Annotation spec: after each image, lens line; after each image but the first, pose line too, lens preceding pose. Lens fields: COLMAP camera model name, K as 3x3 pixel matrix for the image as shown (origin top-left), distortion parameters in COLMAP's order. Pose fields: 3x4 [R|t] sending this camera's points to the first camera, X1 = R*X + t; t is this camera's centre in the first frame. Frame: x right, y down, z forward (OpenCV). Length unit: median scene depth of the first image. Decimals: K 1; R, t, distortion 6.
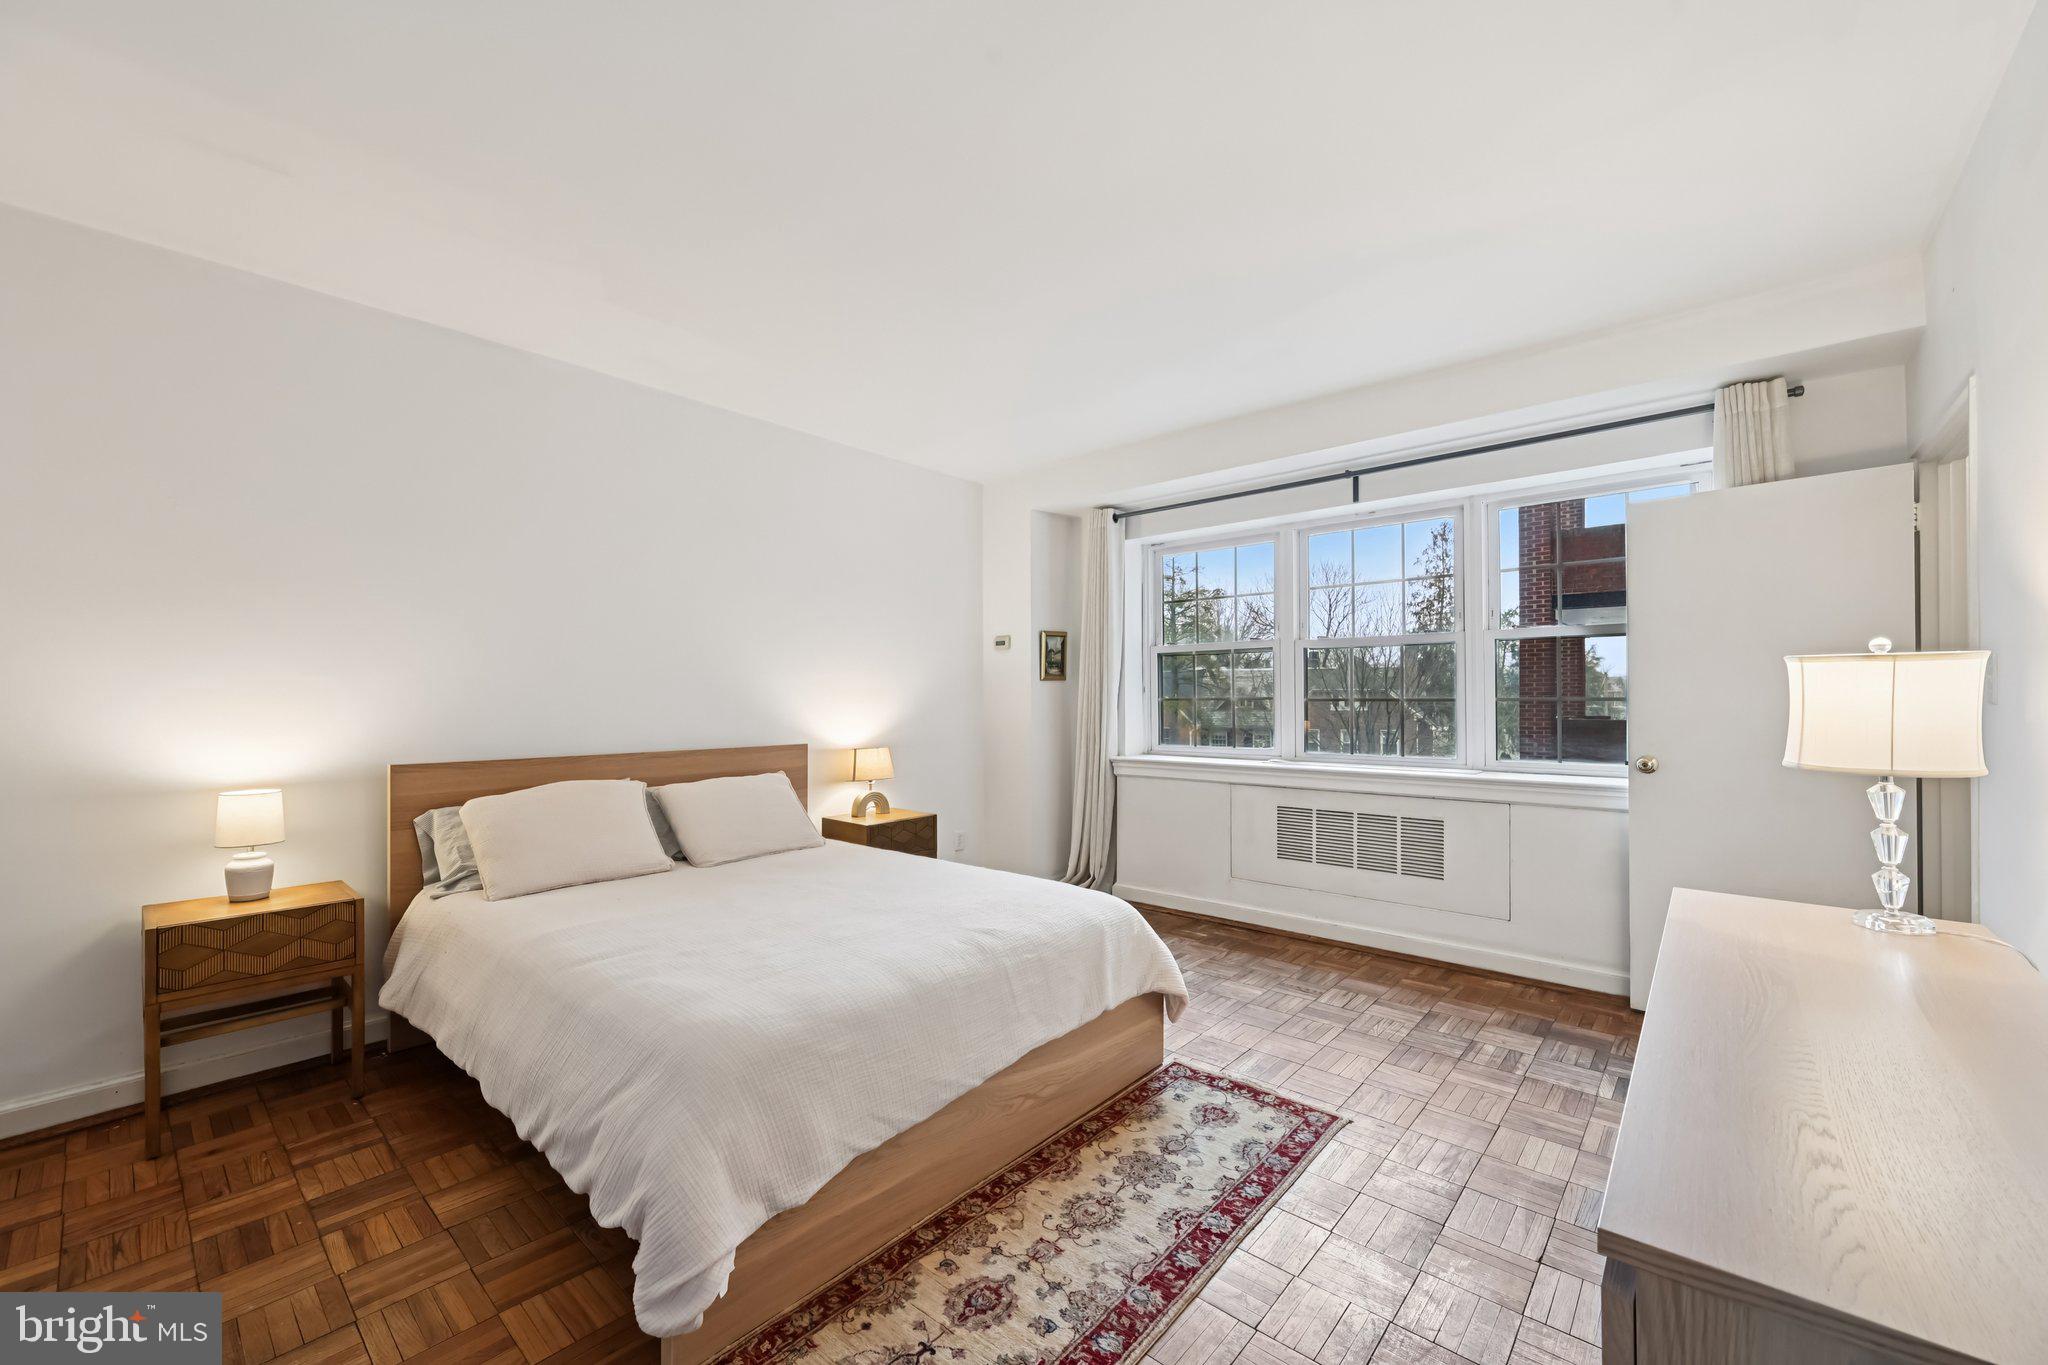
lens RADIAL K [[805.5, 0, 1032.6], [0, 805.5, 690.1], [0, 0, 1]] dist [-0.001602, 0.000286]
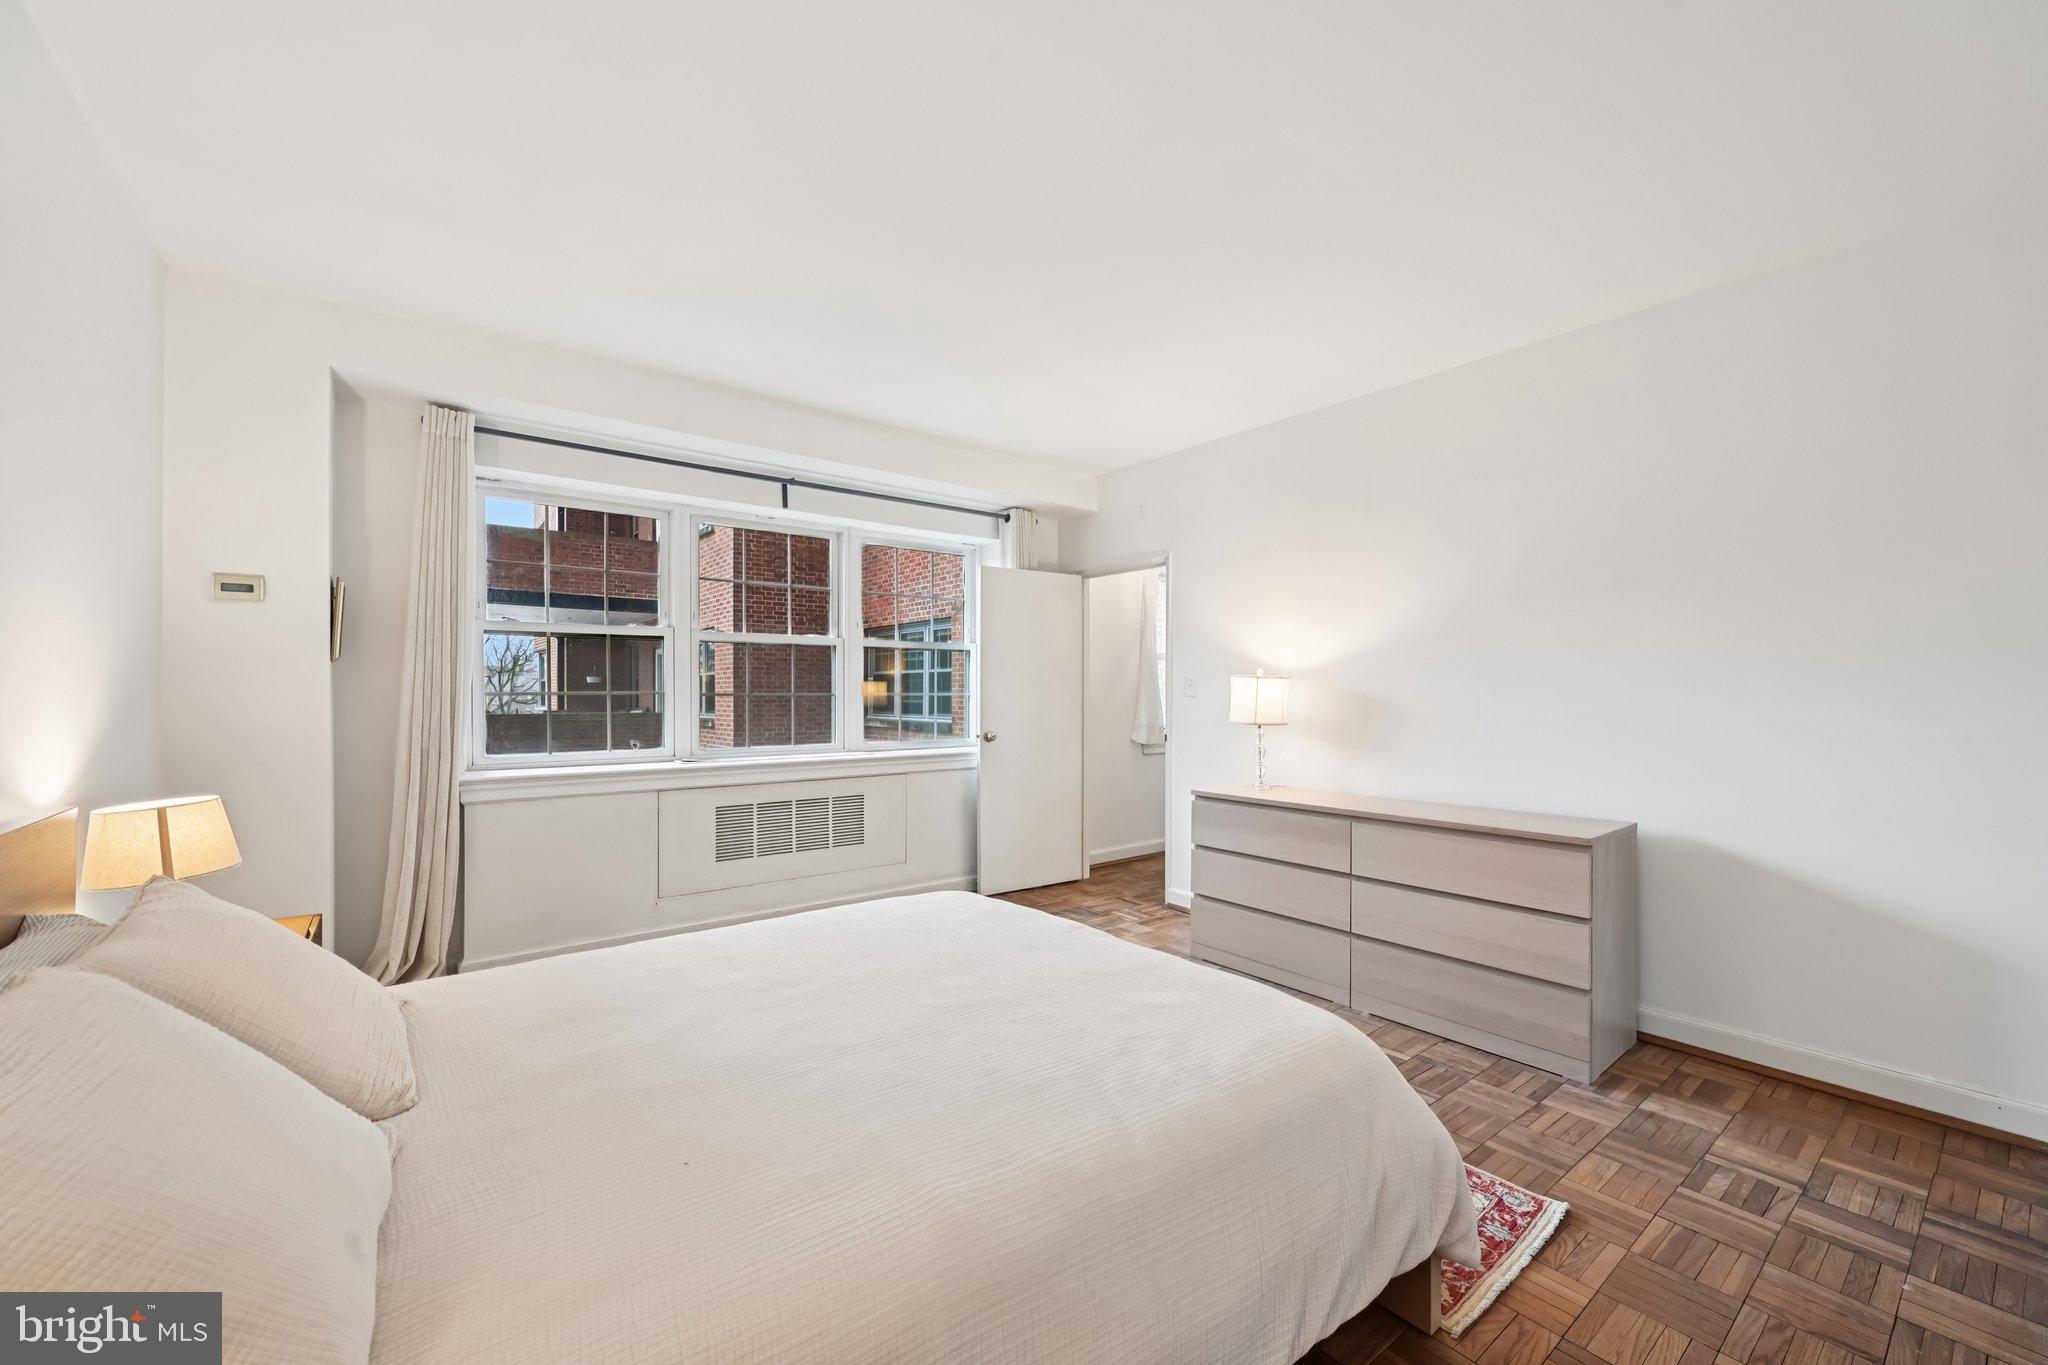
lens RADIAL K [[805.5, 0, 1032.6], [0, 805.5, 690.1], [0, 0, 1]] dist [-0.001602, 0.000286]
pose [[0.184996, 0.007526, 0.982710, -0.579321], [-0.012099, 0.999912, -0.005380, 0.007793], [-0.982665, -0.010895, 0.185071, 0.482563]]
